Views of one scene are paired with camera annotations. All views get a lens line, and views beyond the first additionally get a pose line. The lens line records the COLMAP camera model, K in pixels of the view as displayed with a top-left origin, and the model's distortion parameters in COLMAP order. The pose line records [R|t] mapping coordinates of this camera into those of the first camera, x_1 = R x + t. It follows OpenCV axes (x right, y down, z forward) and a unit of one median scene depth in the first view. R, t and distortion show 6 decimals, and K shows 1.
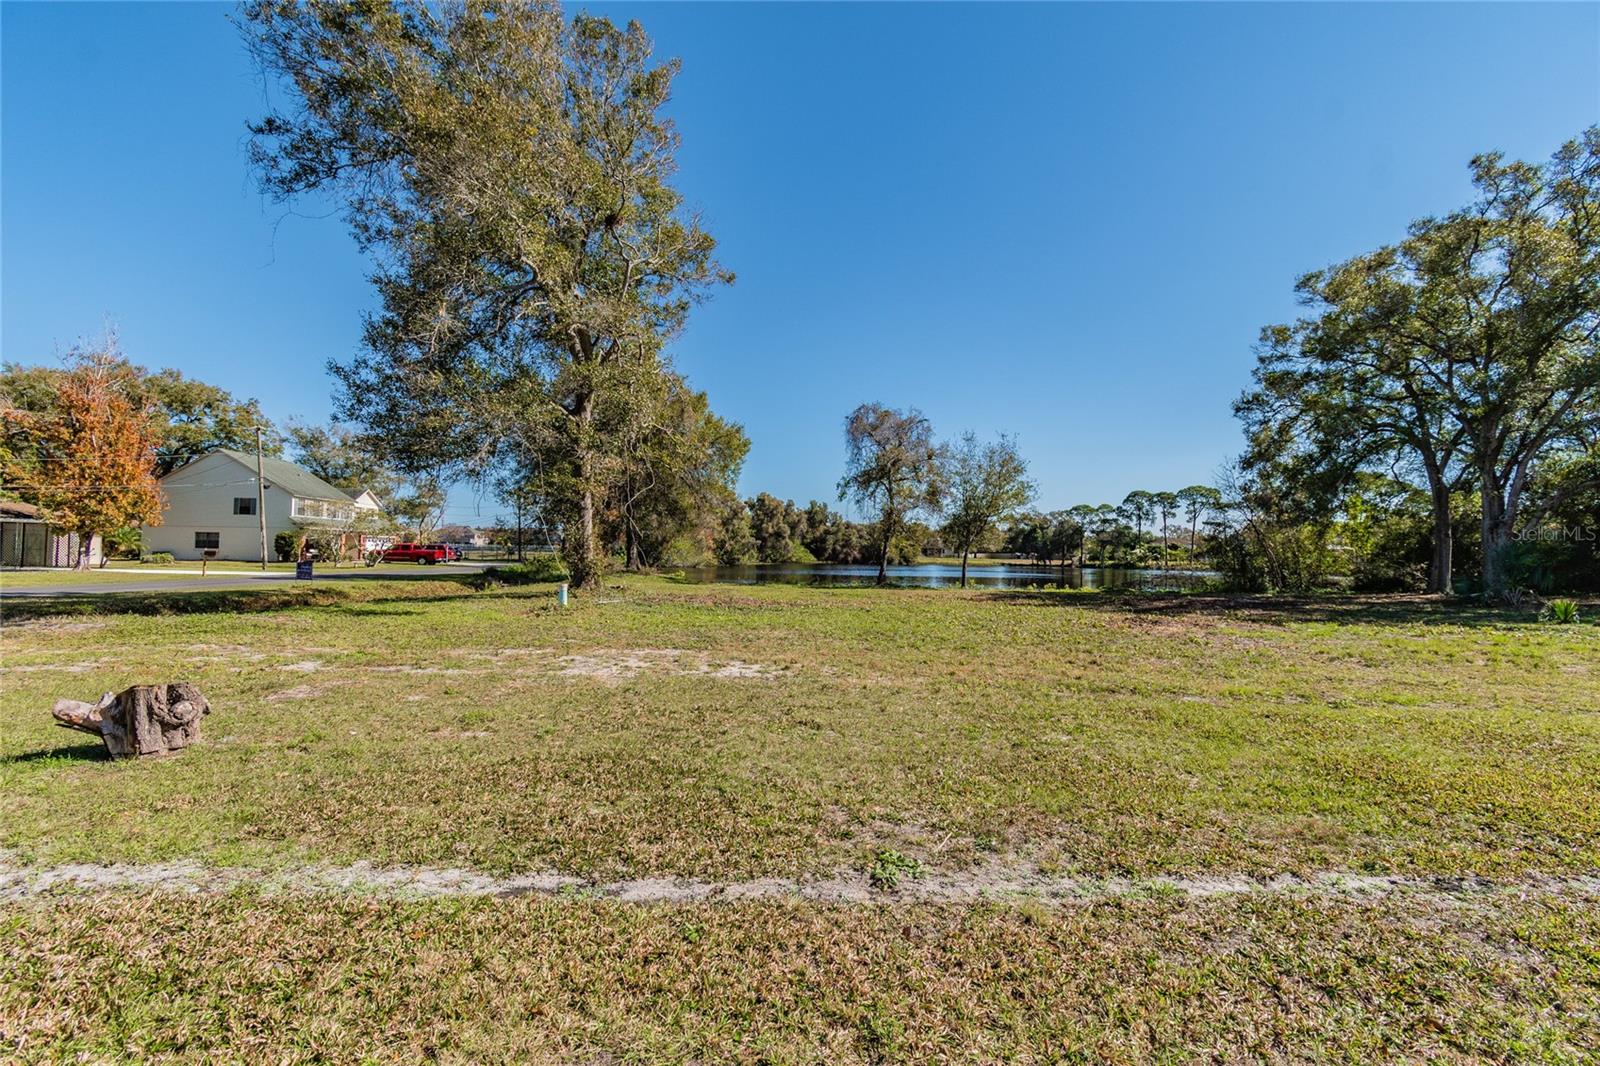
lens RADIAL K [[696.2, 0, 792.7], [0, 696.2, 538.8], [0, 0, 1]] dist [0.000852, -0.000008]
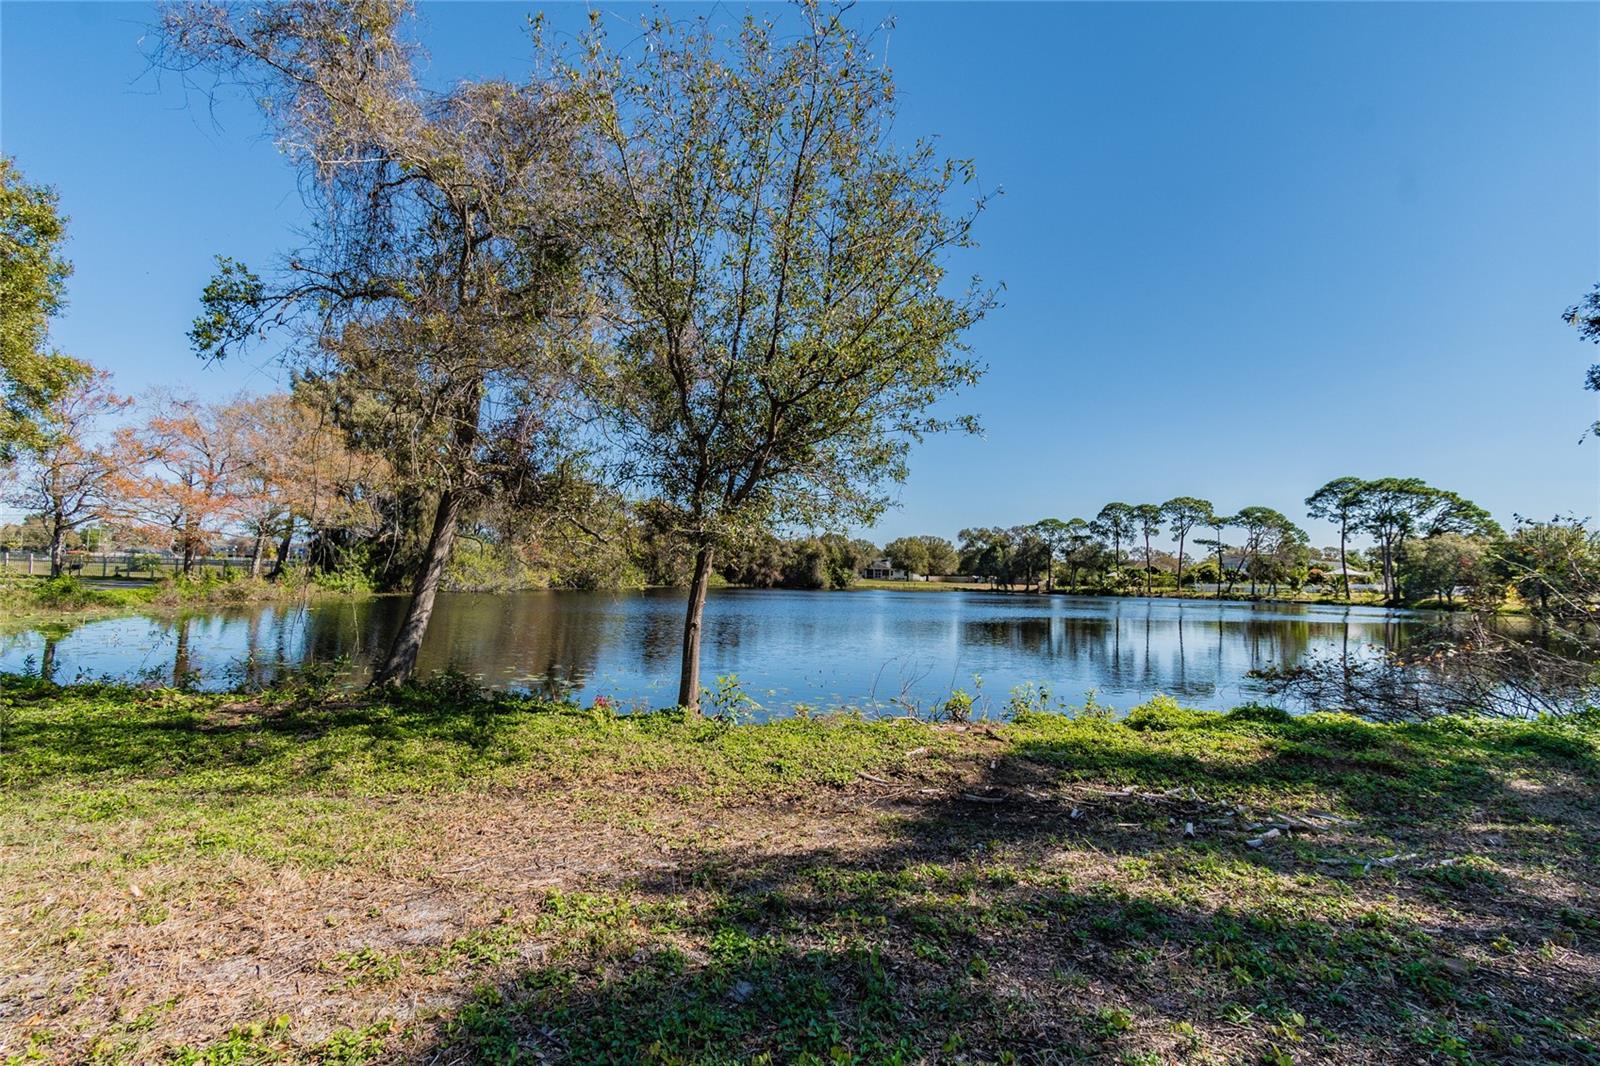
lens RADIAL K [[717.2, 0, 796.4], [0, 717.2, 536.1], [0, 0, 1]] dist [0.000215, -0.000106]
pose [[0.997812, 0.012125, 0.064990, 0.057170], [-0.009998, 0.999407, -0.032965, 0.003475], [-0.065351, 0.032243, 0.997341, 0.164652]]
